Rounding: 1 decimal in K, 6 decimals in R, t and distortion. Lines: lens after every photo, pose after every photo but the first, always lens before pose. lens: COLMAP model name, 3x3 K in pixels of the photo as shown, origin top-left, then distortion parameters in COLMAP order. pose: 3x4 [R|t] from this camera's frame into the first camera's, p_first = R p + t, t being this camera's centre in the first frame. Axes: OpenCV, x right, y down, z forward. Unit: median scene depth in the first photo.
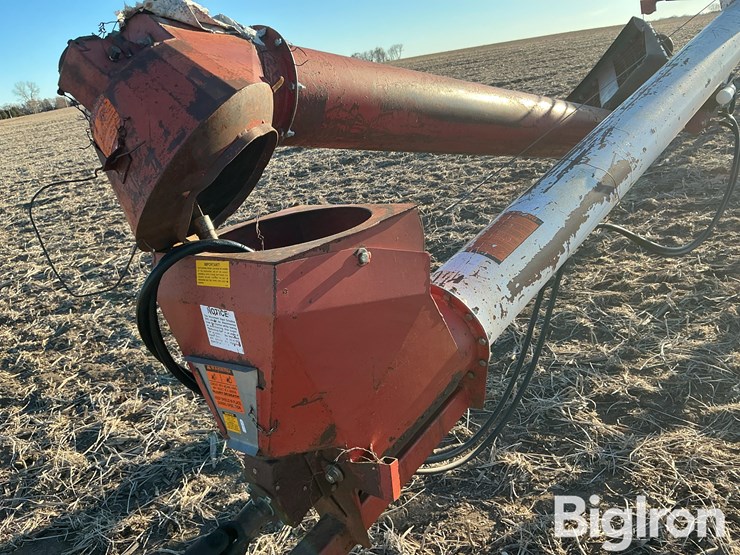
lens RADIAL K [[609.4, 0, 370.8], [0, 609.4, 272.4], [0, 0, 1]] dist [0.104131, -0.207427]
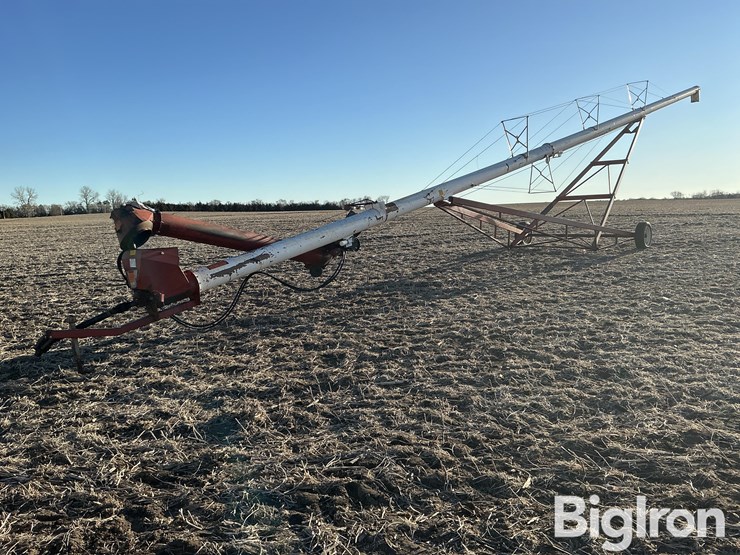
lens RADIAL K [[609.4, 0, 370.8], [0, 609.4, 272.4], [0, 0, 1]] dist [0.104131, -0.207427]
pose [[0.993580, 0.109713, 0.027602, 1.253819], [-0.100858, 0.969539, -0.223209, 0.865124], [-0.051250, 0.218992, 0.974380, -3.229466]]
